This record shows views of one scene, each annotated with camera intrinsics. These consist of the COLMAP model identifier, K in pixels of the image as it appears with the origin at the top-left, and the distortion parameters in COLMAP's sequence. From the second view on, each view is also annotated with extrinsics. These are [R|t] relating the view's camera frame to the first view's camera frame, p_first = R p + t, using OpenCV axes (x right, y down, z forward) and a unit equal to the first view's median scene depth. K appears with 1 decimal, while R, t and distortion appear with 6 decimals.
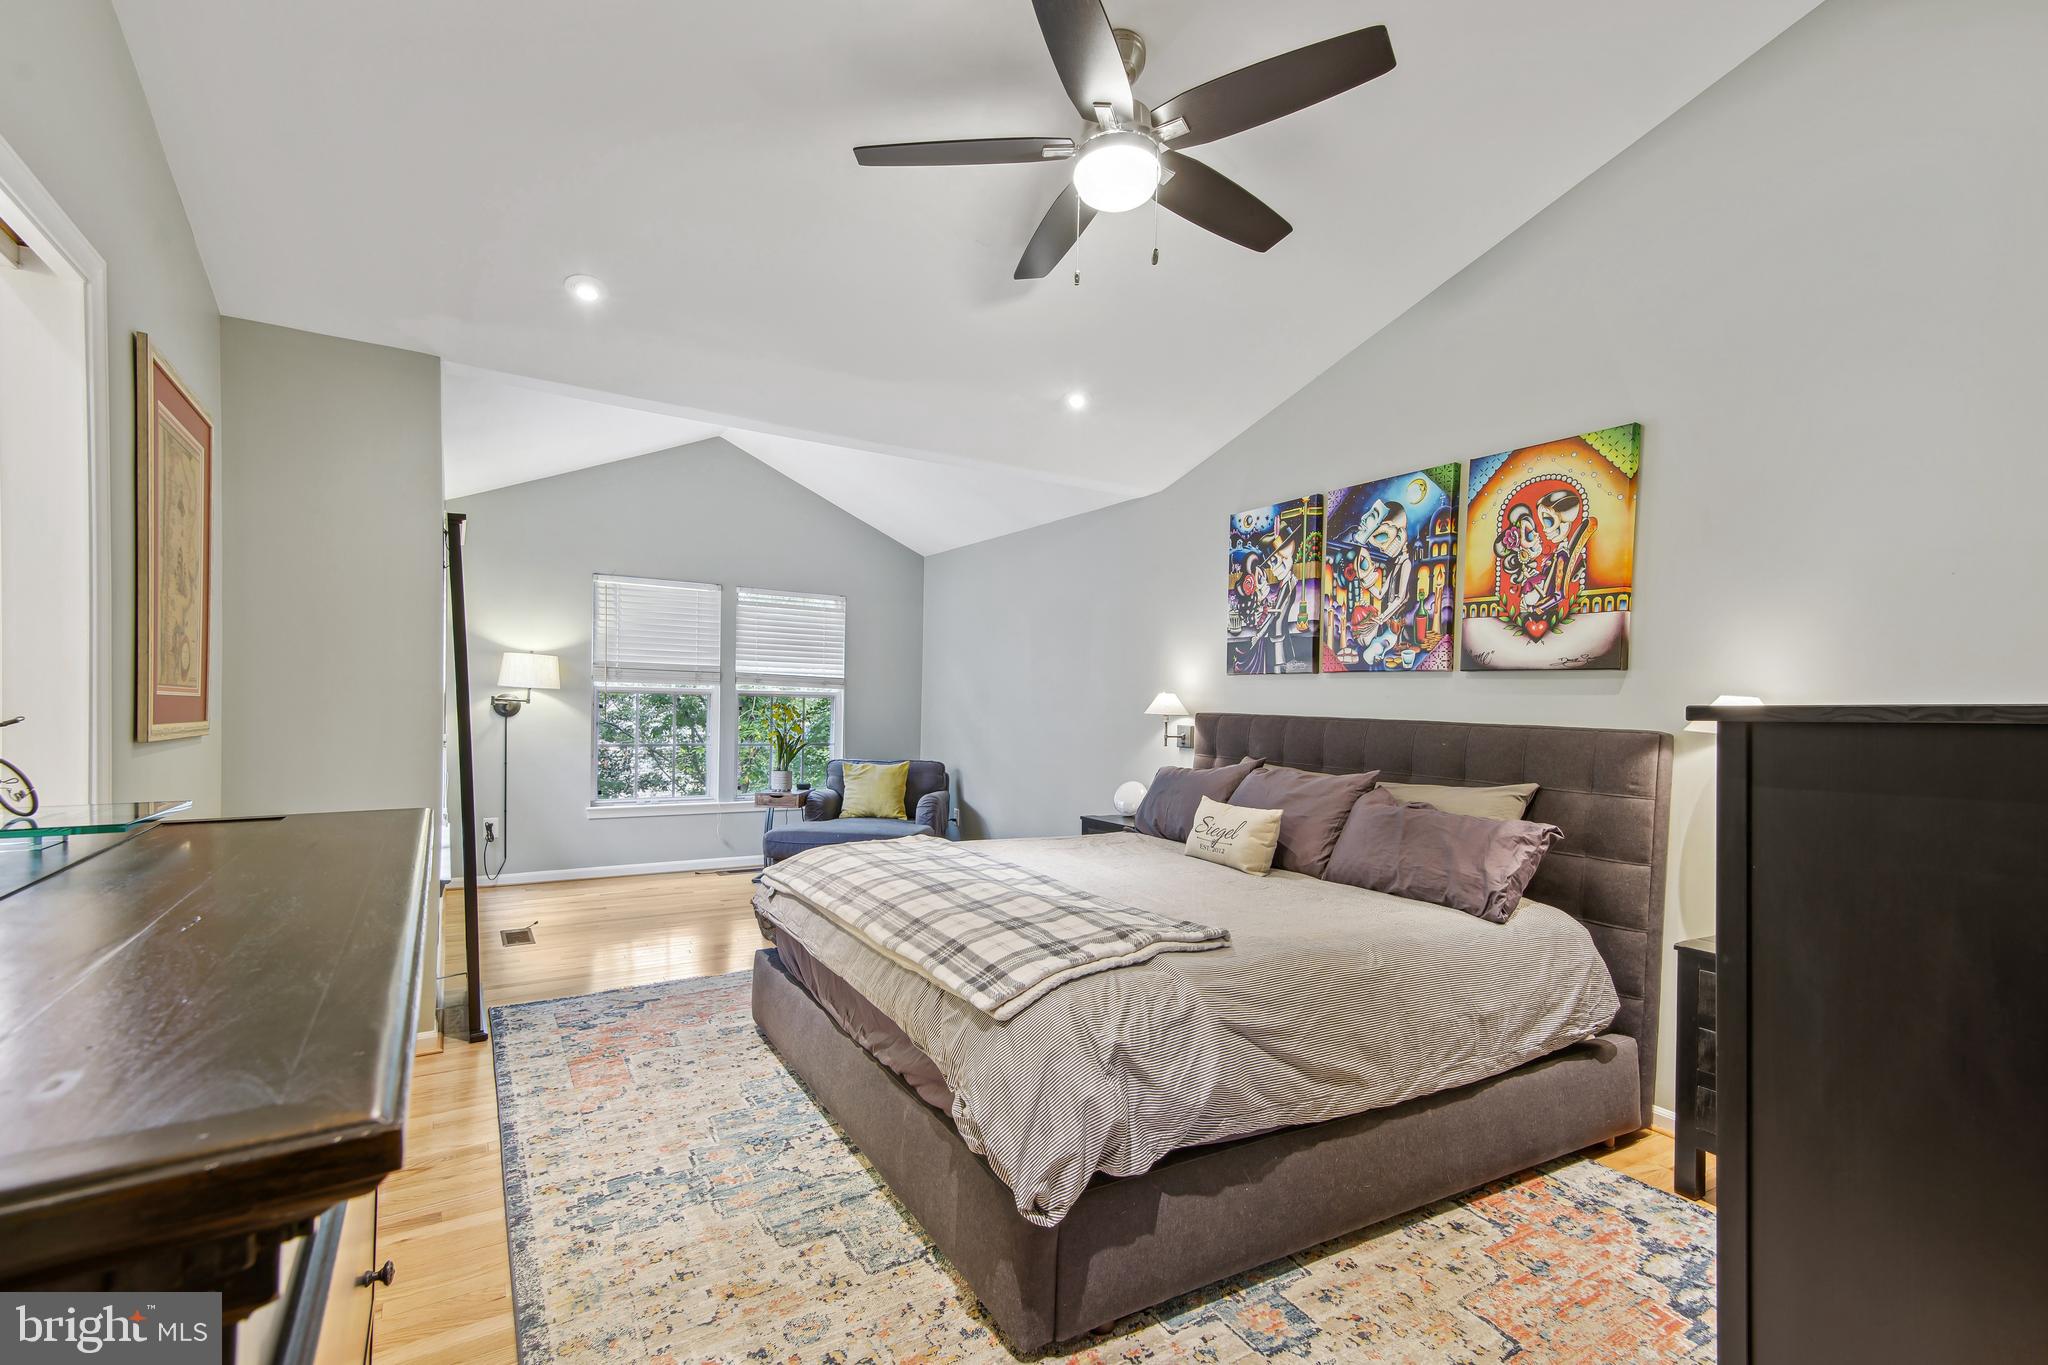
lens RADIAL K [[885.4, 0, 1065.7], [0, 885.4, 728.7], [0, 0, 1]] dist [-0.000453, -0.000110]
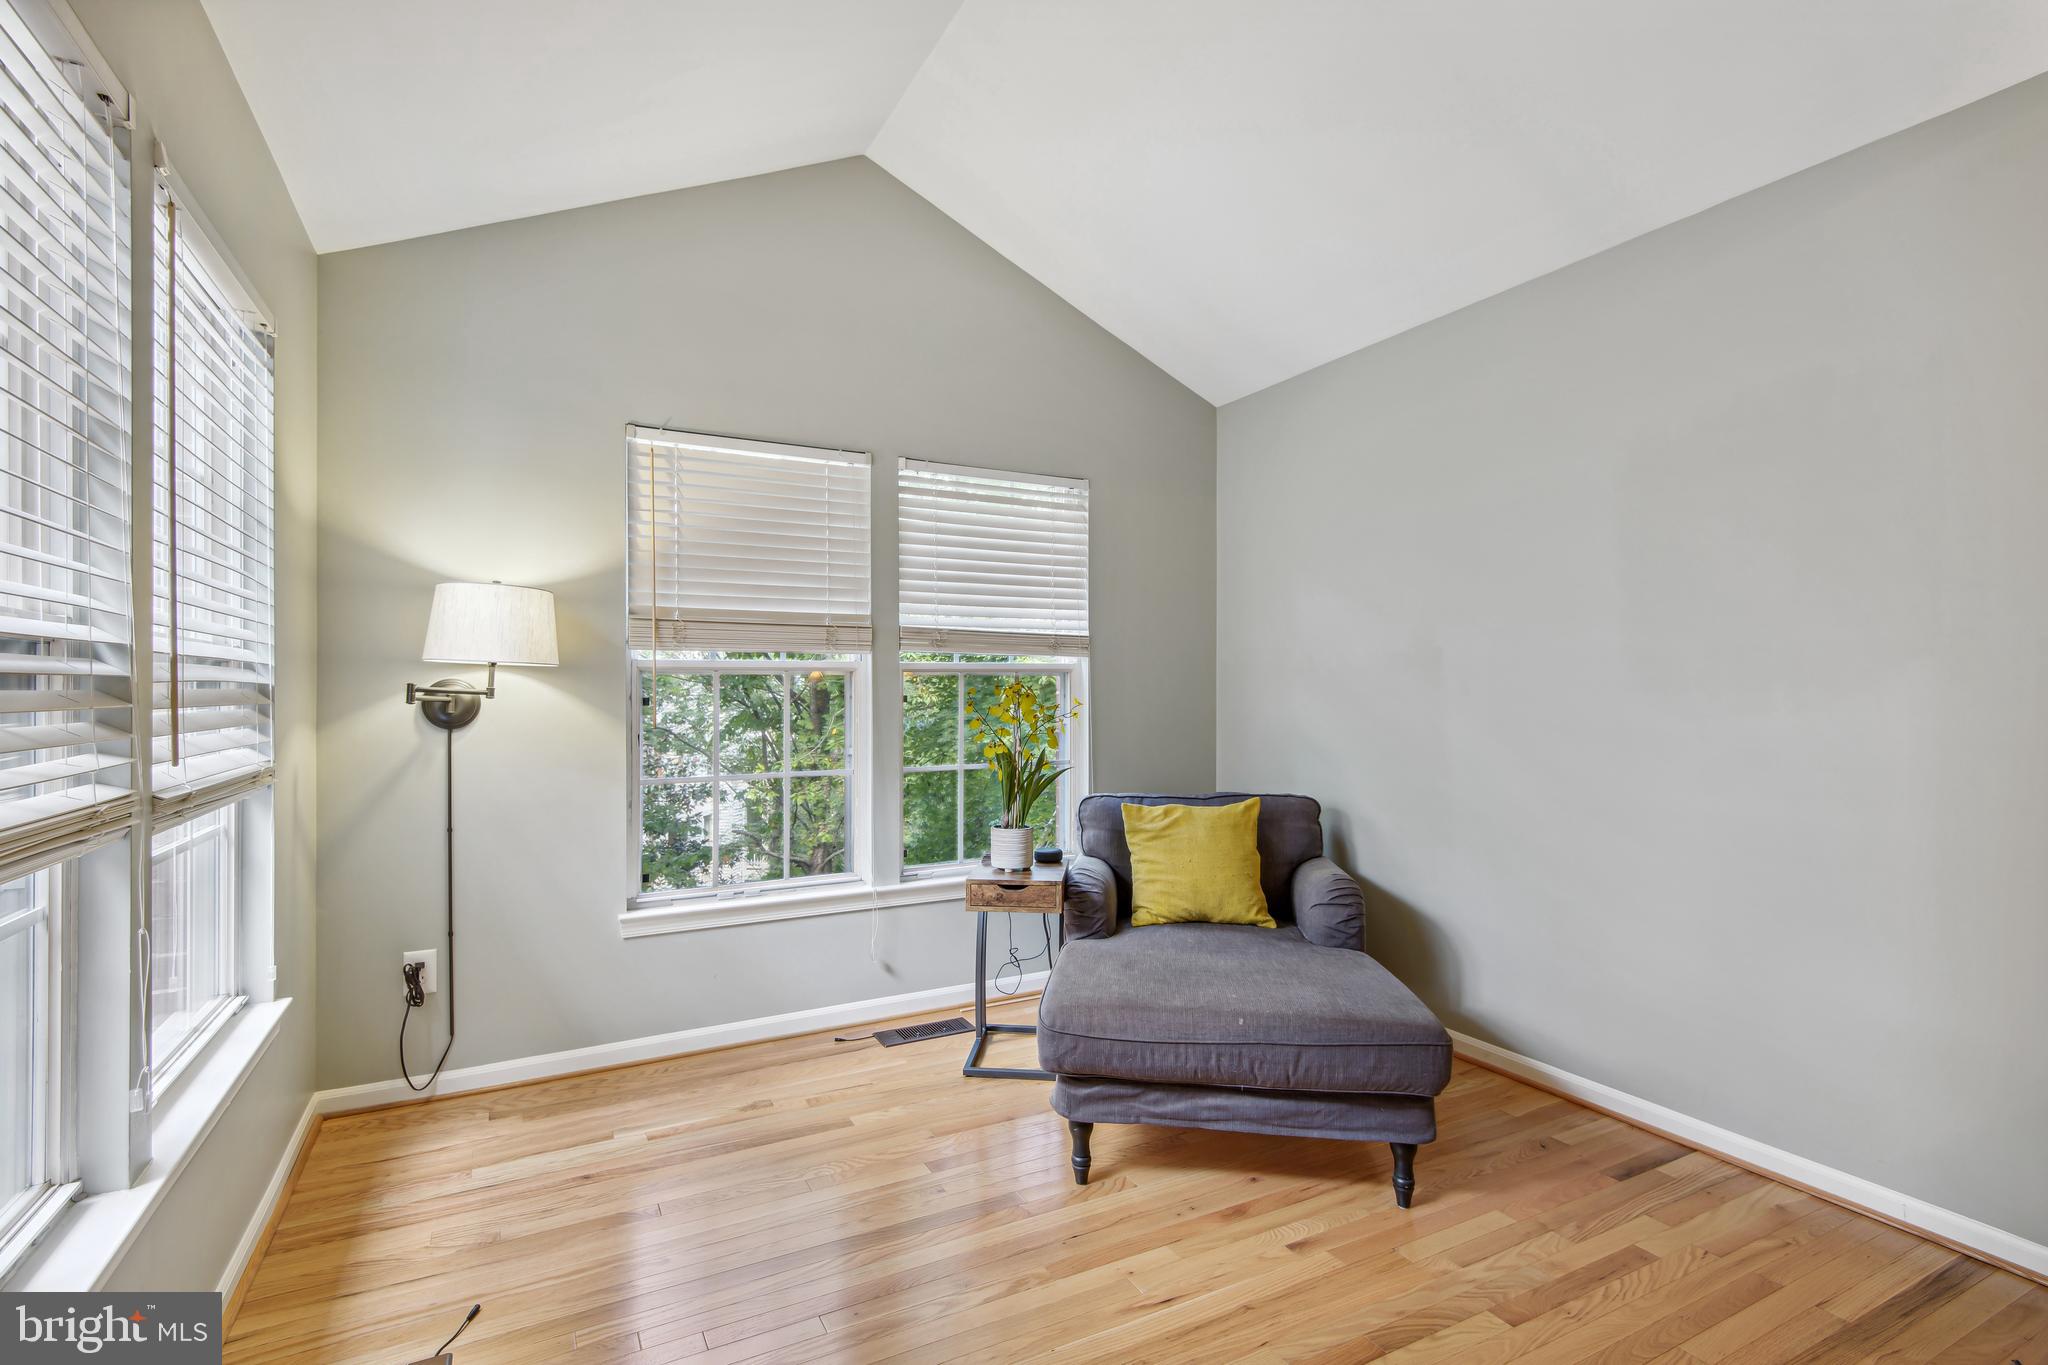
lens RADIAL K [[966.9, 0, 1024.0], [0, 966.9, 682.5], [0, 0, 1]] dist [0.002087, 0.000185]
pose [[0.992487, -0.030977, -0.118362, -0.247768], [0.026342, 0.998831, -0.040519, -0.008429], [0.119479, 0.037096, 0.992143, 0.481969]]
